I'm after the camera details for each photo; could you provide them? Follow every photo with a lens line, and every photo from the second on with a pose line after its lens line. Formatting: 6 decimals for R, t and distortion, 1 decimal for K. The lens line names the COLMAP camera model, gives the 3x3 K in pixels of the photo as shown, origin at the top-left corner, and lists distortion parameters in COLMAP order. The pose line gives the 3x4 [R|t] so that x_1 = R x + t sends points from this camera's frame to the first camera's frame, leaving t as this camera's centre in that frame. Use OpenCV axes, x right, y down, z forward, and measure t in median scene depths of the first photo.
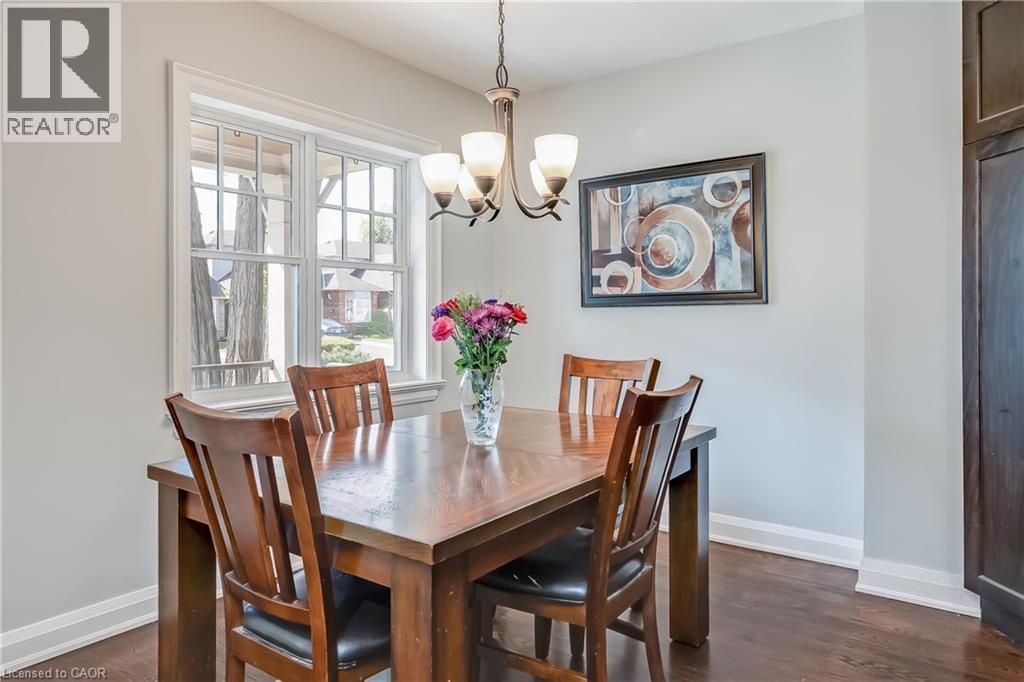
lens RADIAL K [[669.9, 0, 514.6], [0, 669.9, 331.2], [0, 0, 1]] dist [-0.000105, 0.000247]
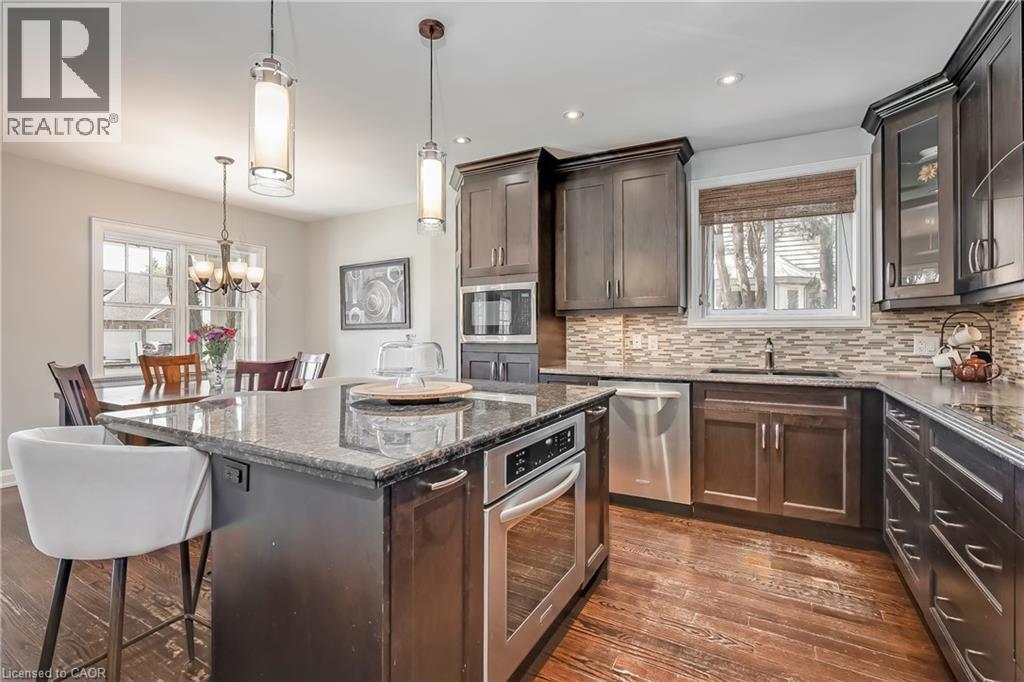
lens RADIAL K [[462.1, 0, 513.3], [0, 462.1, 335.6], [0, 0, 1]] dist [-0.010823, 0.003716]
pose [[0.993595, 0.004415, 0.112915, 0.493334], [-0.001267, 0.999609, -0.027932, 0.019461], [-0.112994, 0.027610, 0.993212, -0.449239]]
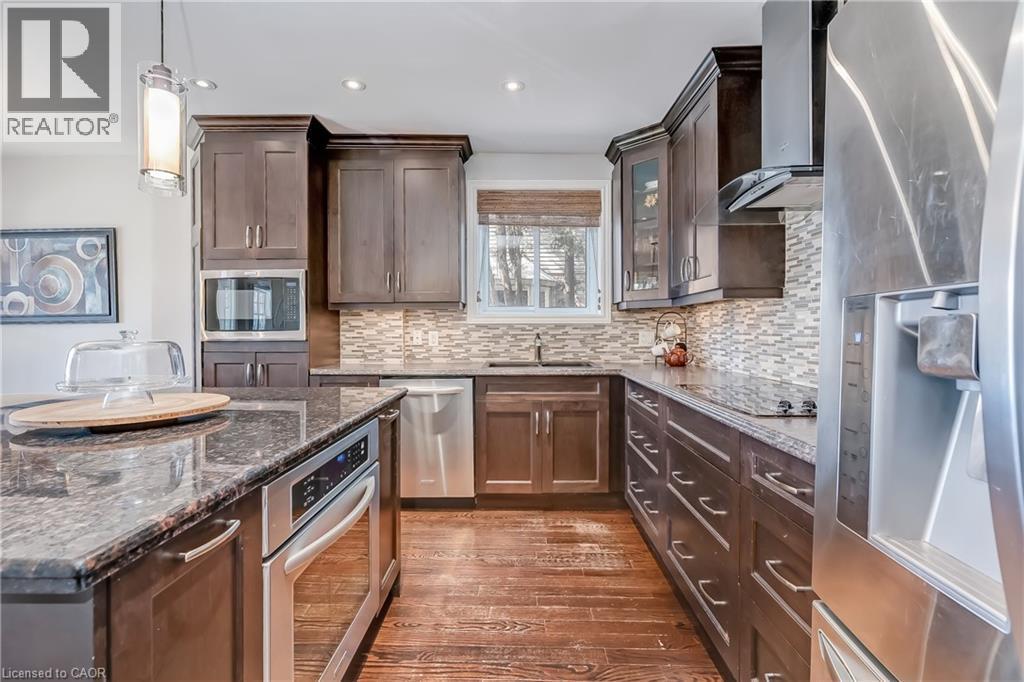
lens RADIAL K [[462.1, 0, 514.1], [0, 462.1, 333.6], [0, 0, 1]] dist [-0.010823, 0.003716]
pose [[0.818677, -0.000819, 0.574254, 0.479411], [0.014510, 0.999709, -0.019261, 0.017811], [-0.574071, 0.024101, 0.818451, -0.398391]]
